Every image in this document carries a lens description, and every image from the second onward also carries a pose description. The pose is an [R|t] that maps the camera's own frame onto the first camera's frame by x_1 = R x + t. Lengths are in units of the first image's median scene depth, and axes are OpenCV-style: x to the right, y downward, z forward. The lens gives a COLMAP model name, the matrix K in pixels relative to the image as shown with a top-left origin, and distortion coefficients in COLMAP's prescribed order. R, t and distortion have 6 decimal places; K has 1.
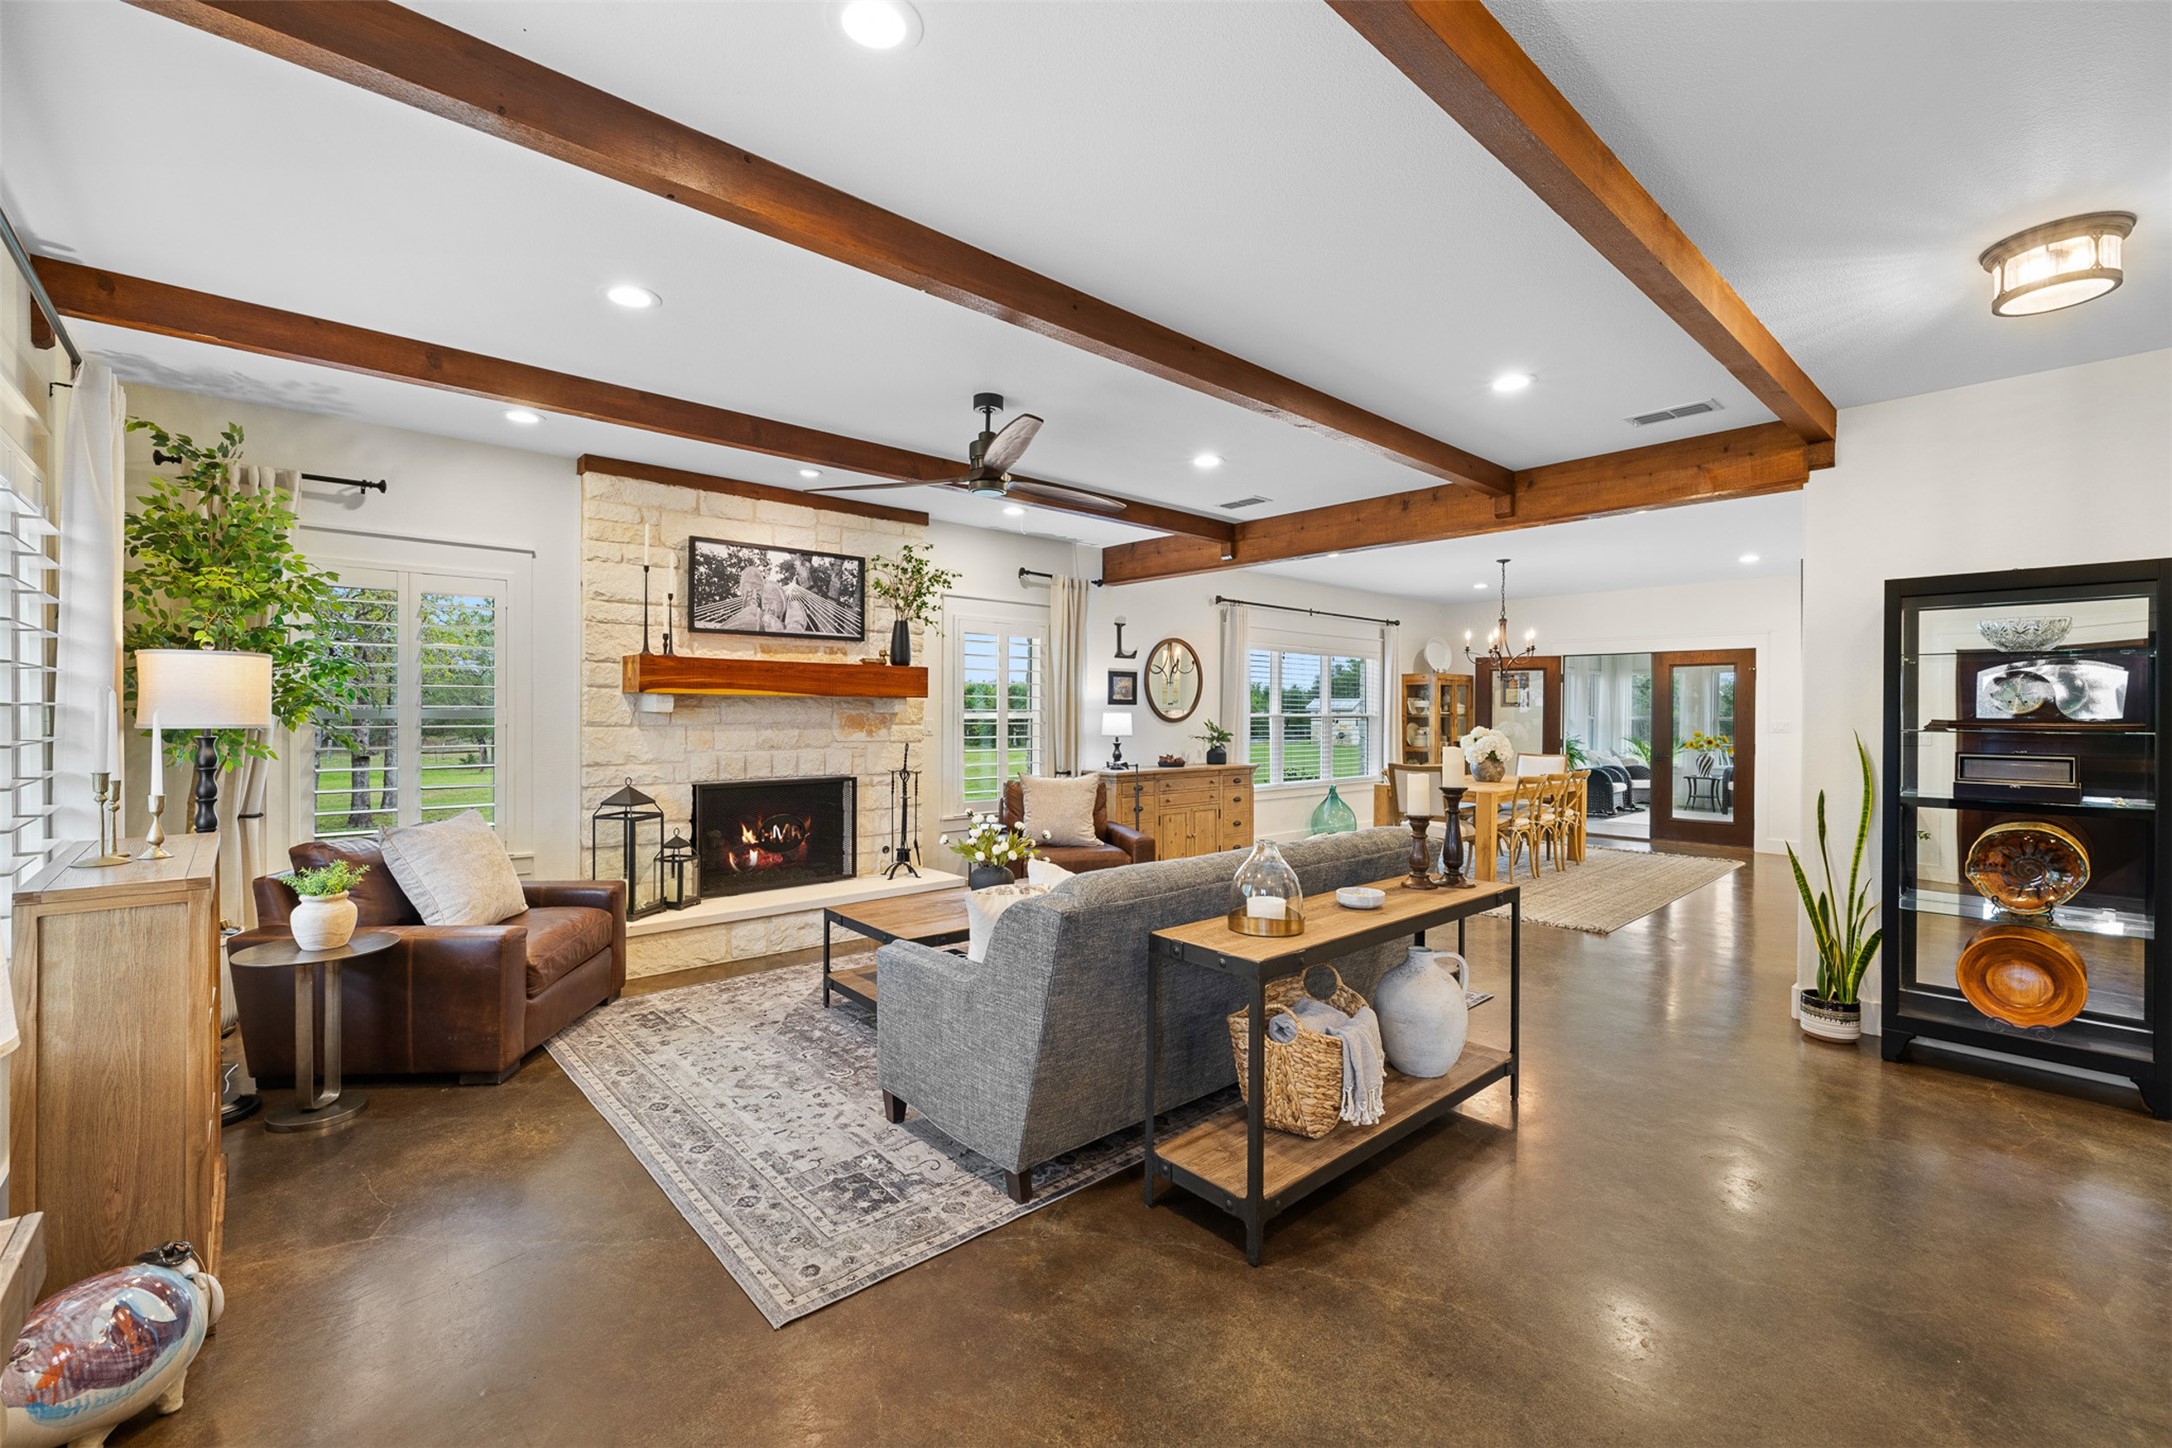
lens RADIAL K [[917.8, 0, 1074.0], [0, 917.8, 719.7], [0, 0, 1]] dist [0.001853, 0.000051]
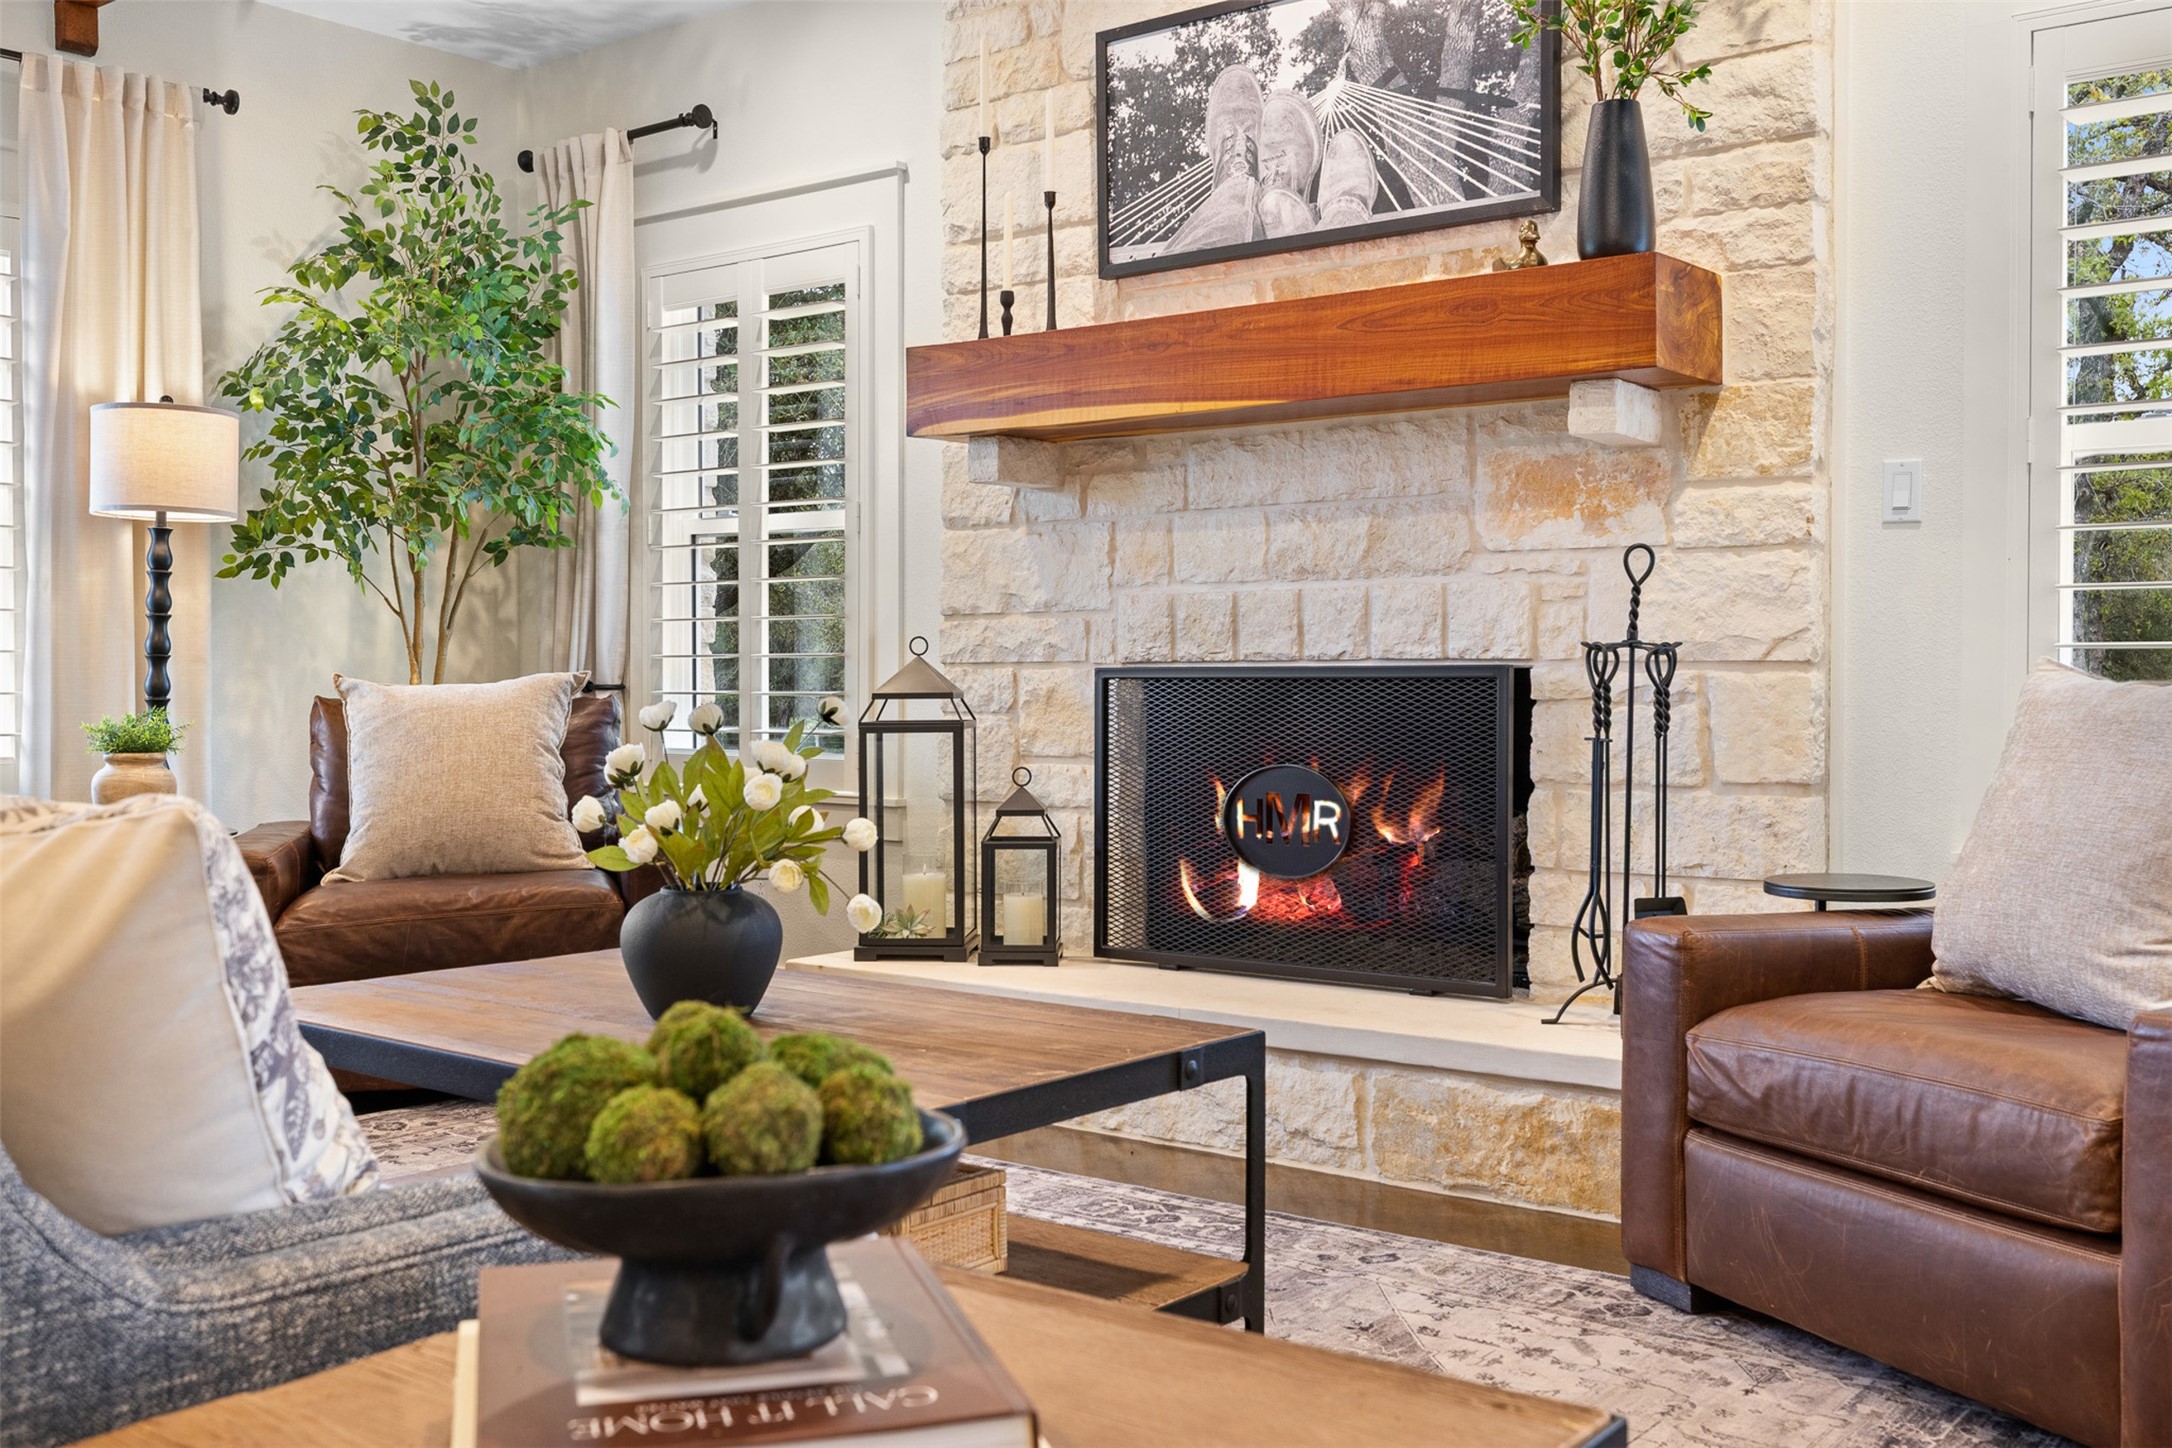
lens RADIAL K [[2097.3, 0, 1086.0], [0, 2097.3, 724.0], [0, 0, 1]] dist [-0.005005, 0.009069]
pose [[0.178417, 0.012560, -0.983875, 0.440872], [-0.010768, 0.999884, 0.010812, 0.080746], [0.983896, 0.008665, 0.178531, 0.785235]]
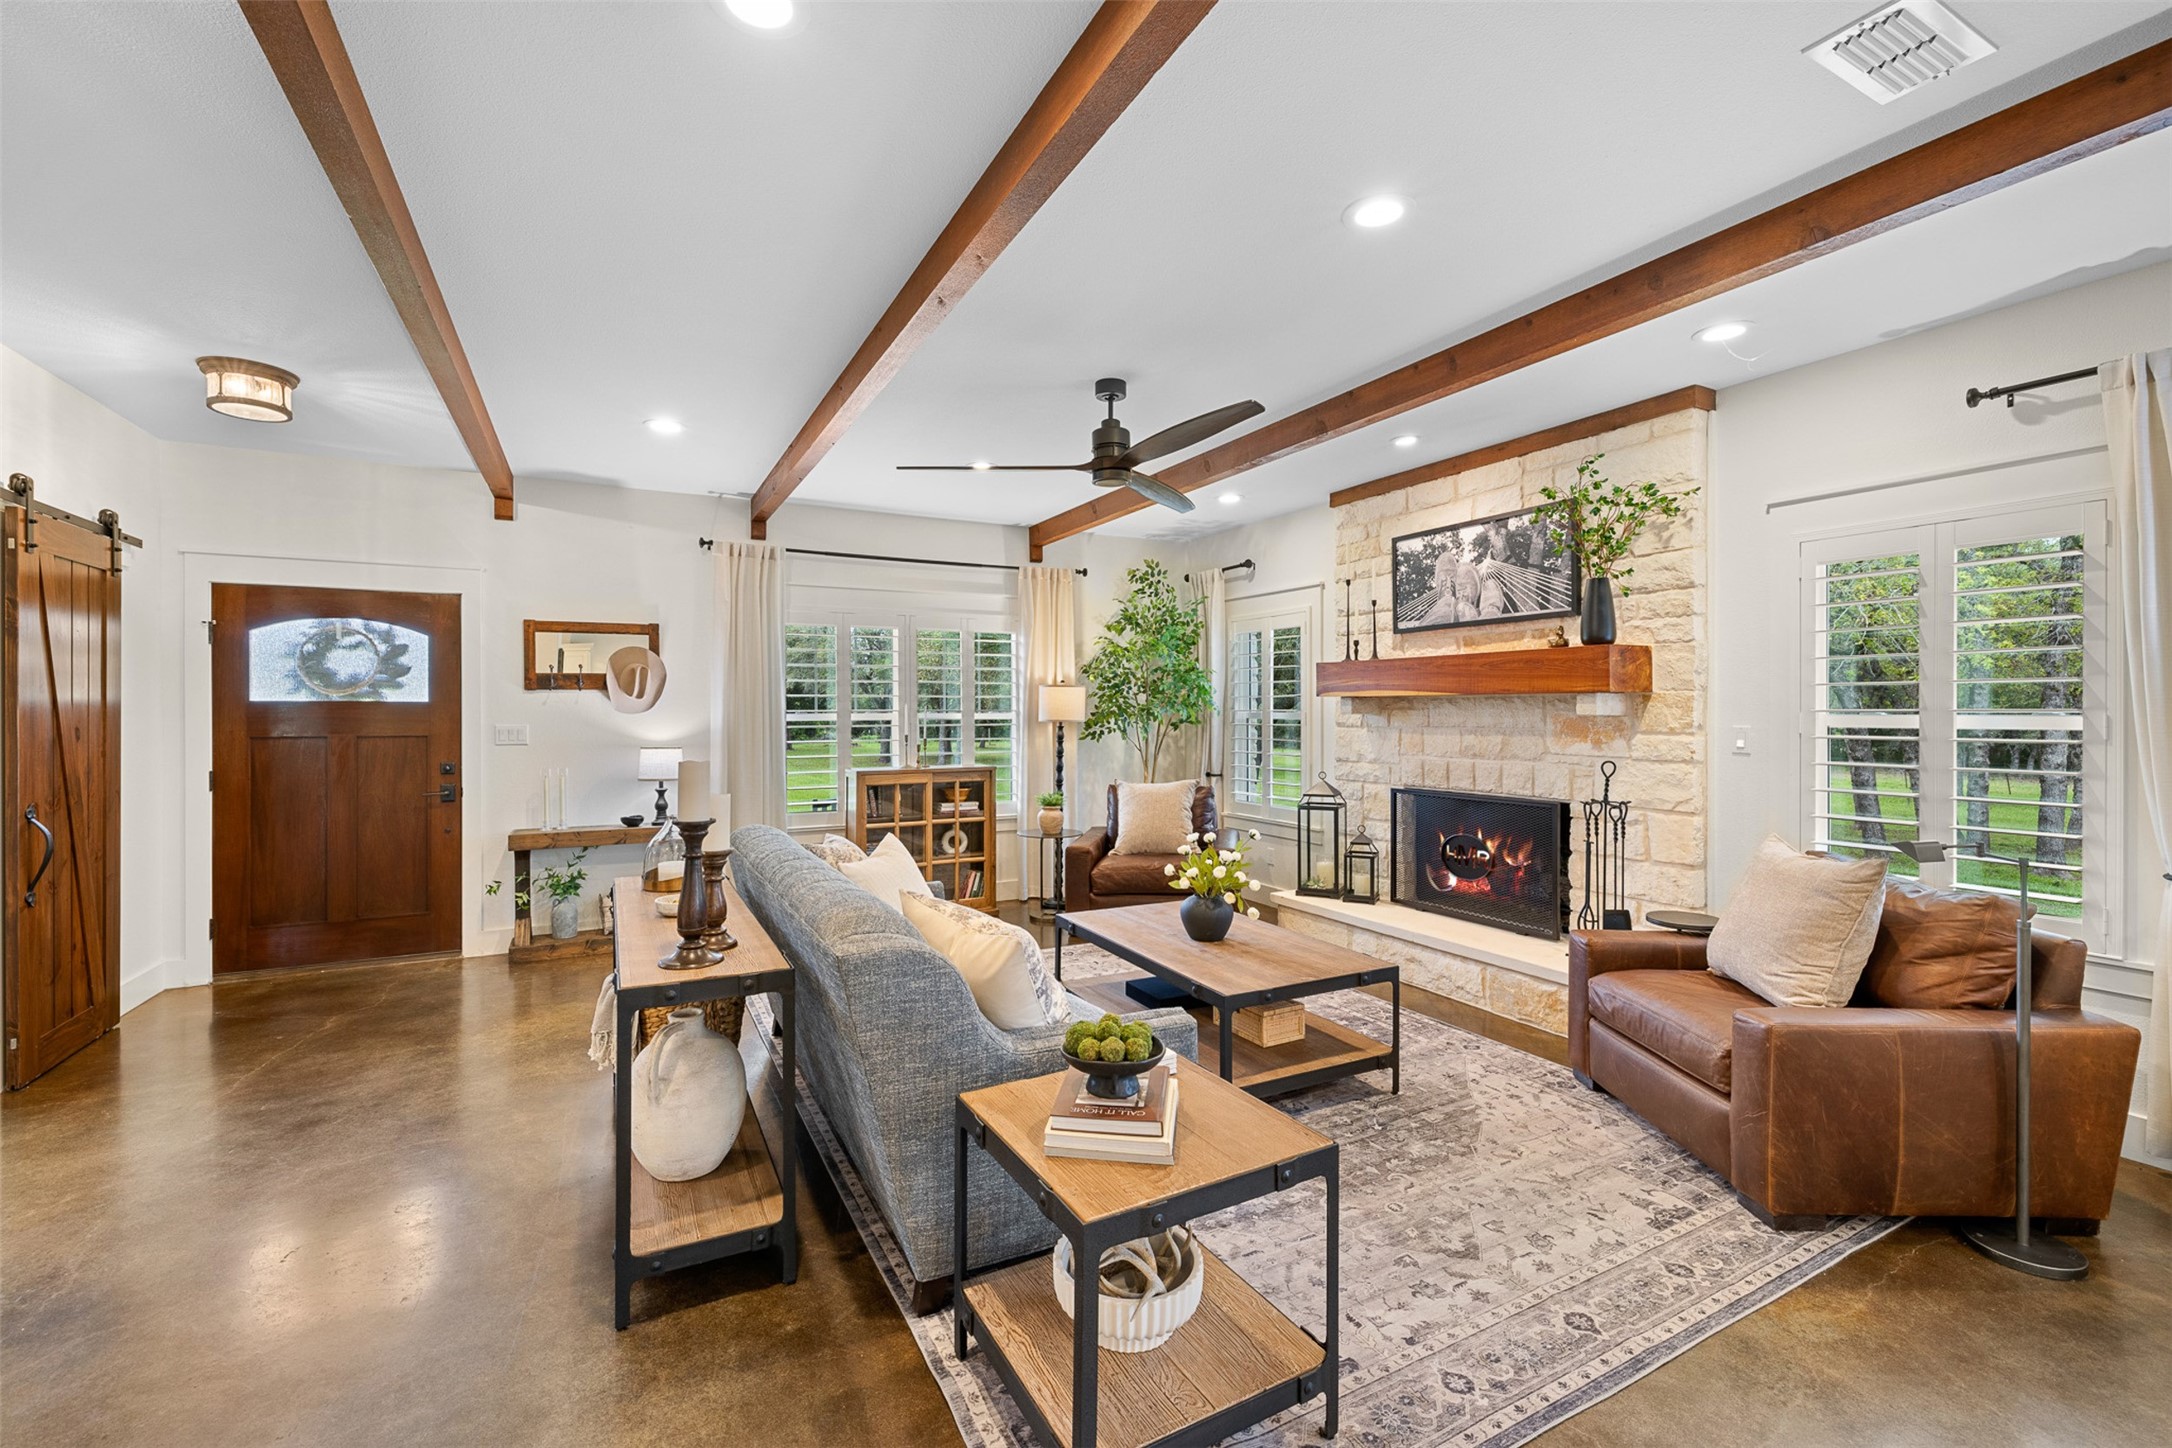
lens RADIAL K [[917.8, 0, 1074.0], [0, 917.8, 719.7], [0, 0, 1]] dist [0.001853, 0.000051]
pose [[-0.244730, 0.003766, -0.969584, 0.599451], [-0.009558, 0.999934, 0.006297, -0.005017], [0.969544, 0.010808, -0.244678, 0.853713]]
